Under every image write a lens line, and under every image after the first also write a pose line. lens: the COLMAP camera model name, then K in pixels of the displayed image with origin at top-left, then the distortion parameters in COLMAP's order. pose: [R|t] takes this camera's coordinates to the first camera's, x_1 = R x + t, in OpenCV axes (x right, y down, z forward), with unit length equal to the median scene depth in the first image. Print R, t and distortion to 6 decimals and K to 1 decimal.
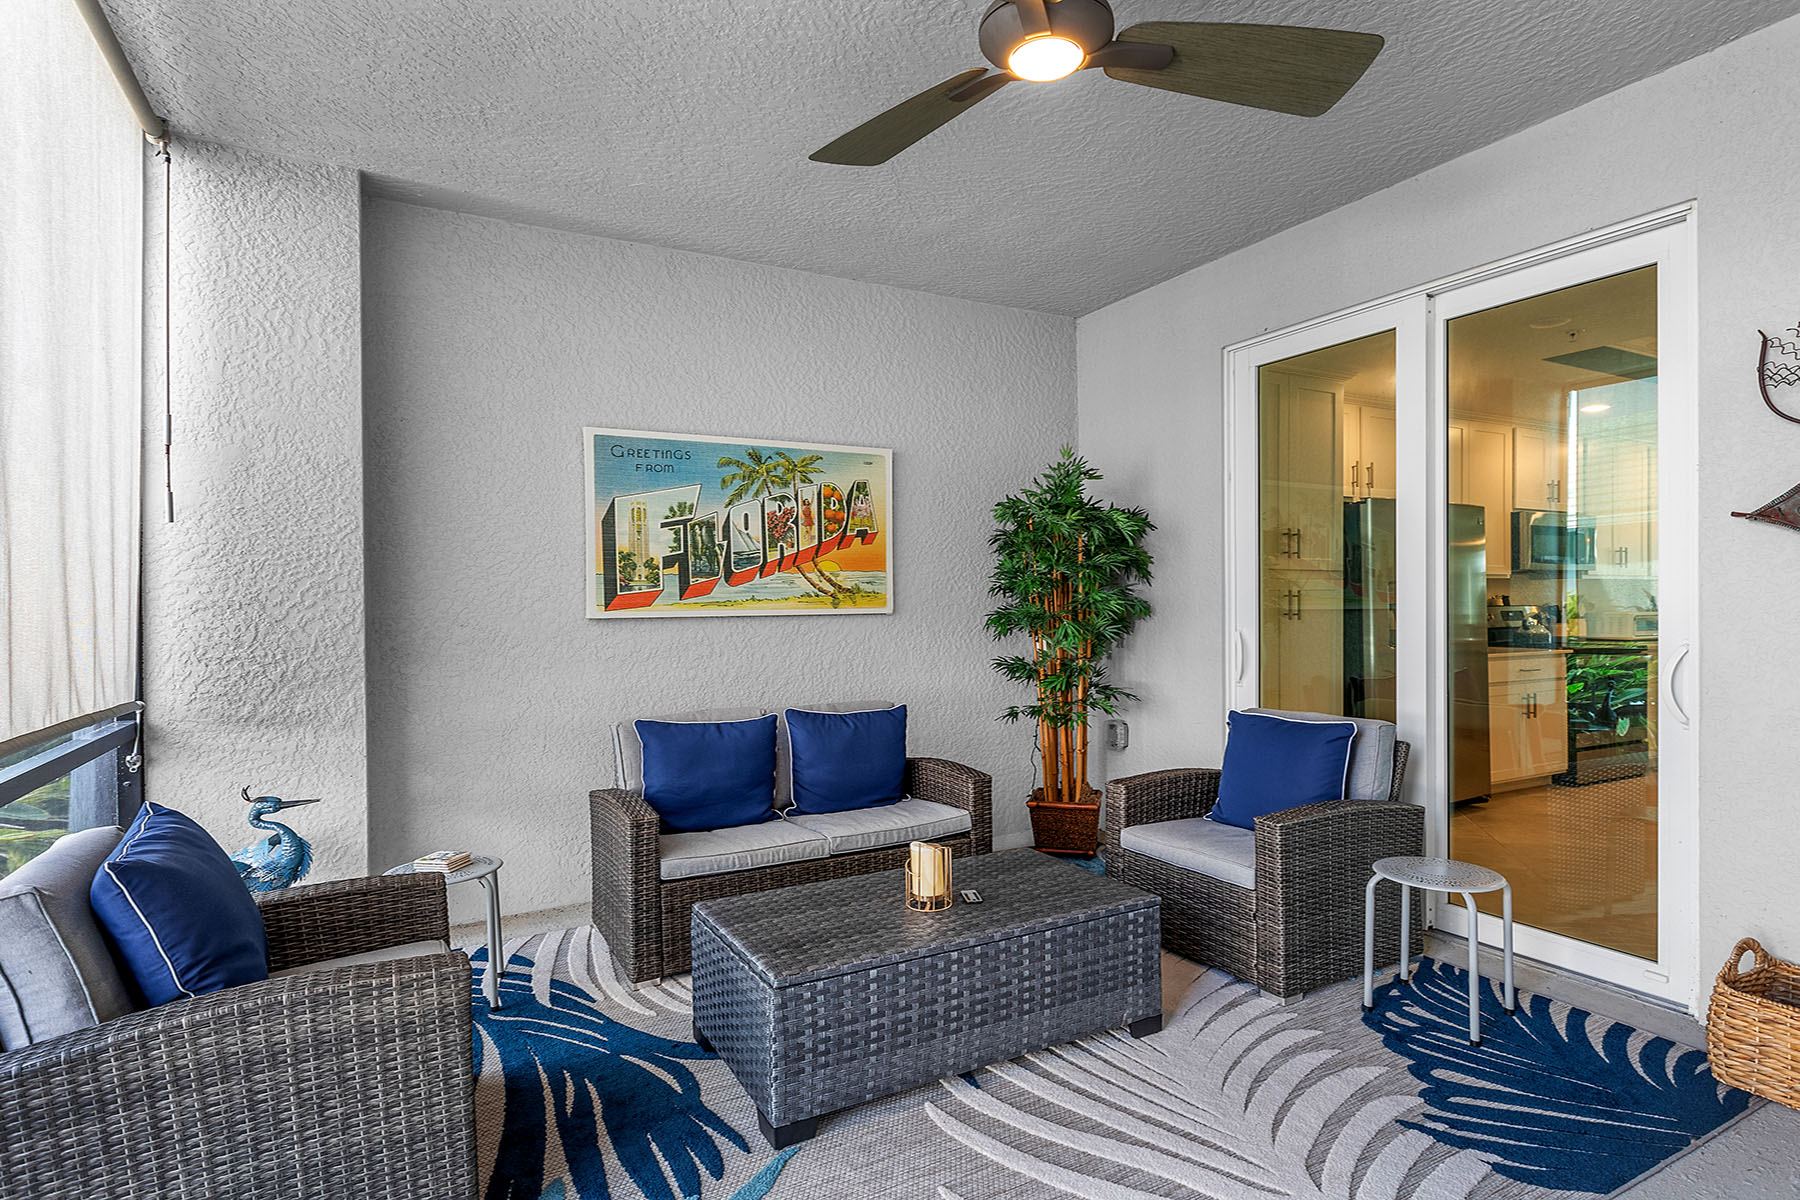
lens RADIAL K [[961.2, 0, 906.8], [0, 961.2, 591.8], [0, 0, 1]] dist [-0.001038, 0.001232]
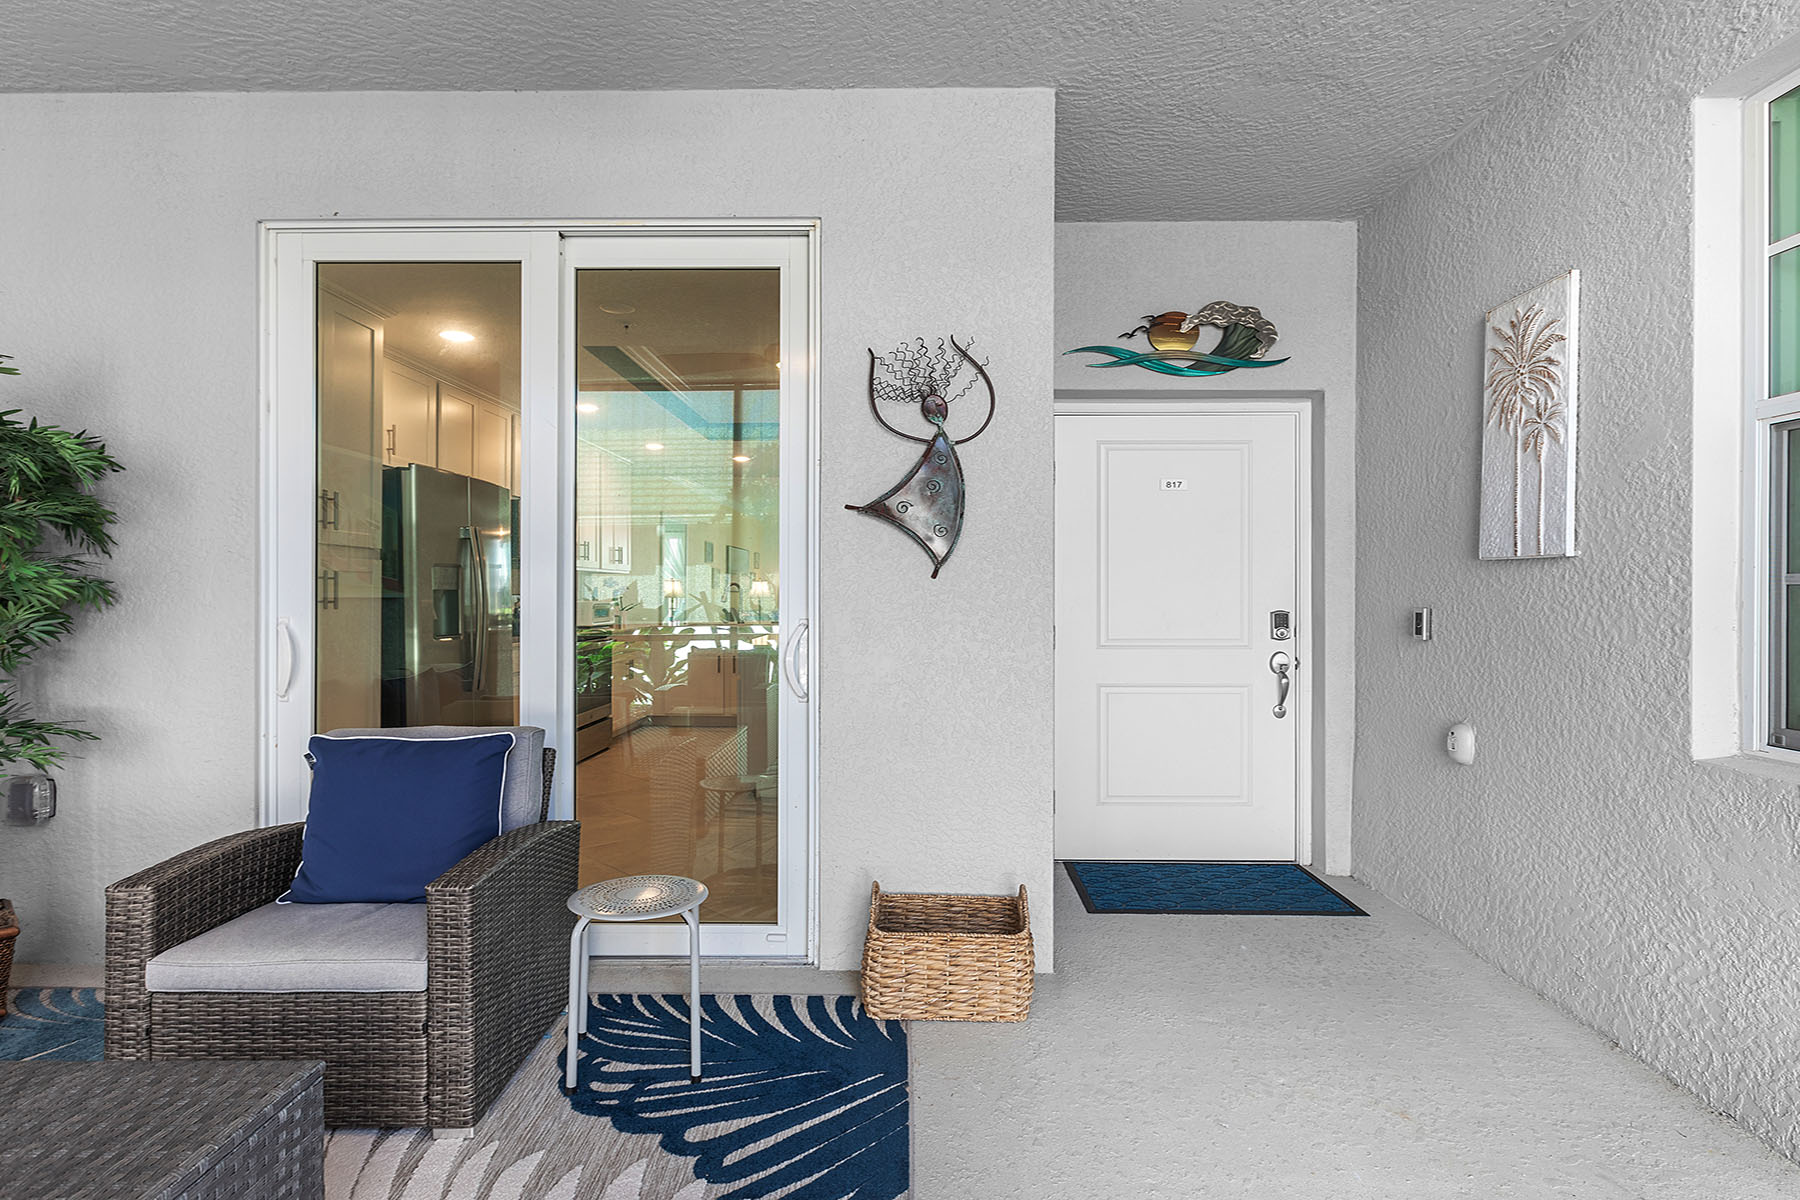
lens RADIAL K [[961.2, 0, 906.8], [0, 961.2, 591.8], [0, 0, 1]] dist [-0.001038, 0.001232]
pose [[0.478346, 0.008871, 0.878126, -0.084871], [-0.012018, 0.999921, -0.003554, 0.019295], [-0.878089, -0.008853, 0.478415, 0.357850]]
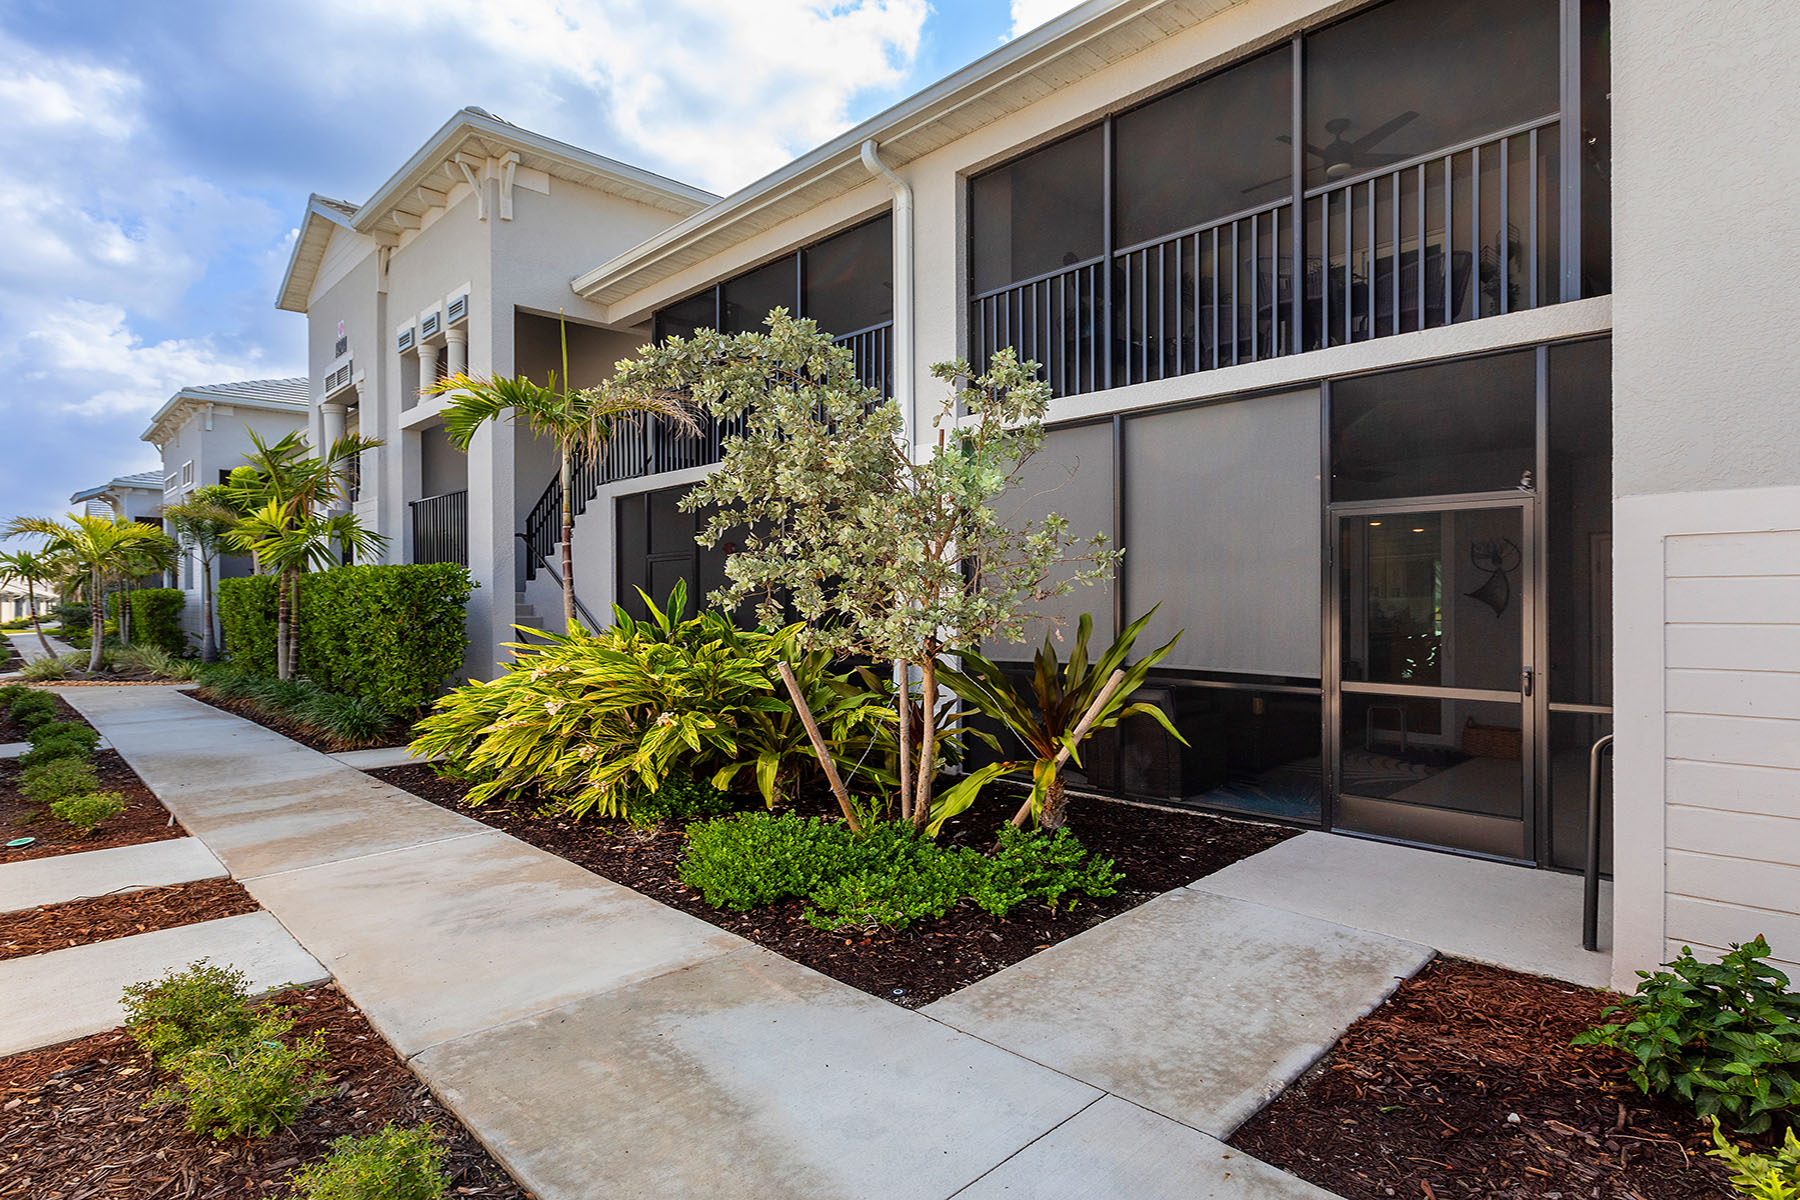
lens RADIAL K [[961.2, 0, 906.8], [0, 961.2, 591.8], [0, 0, 1]] dist [-0.001038, 0.001232]
pose [[0.958101, 0.006793, 0.286351, -1.779174], [-0.005536, 0.999971, -0.005200, -0.053865], [-0.286378, 0.003397, 0.958111, -1.501205]]
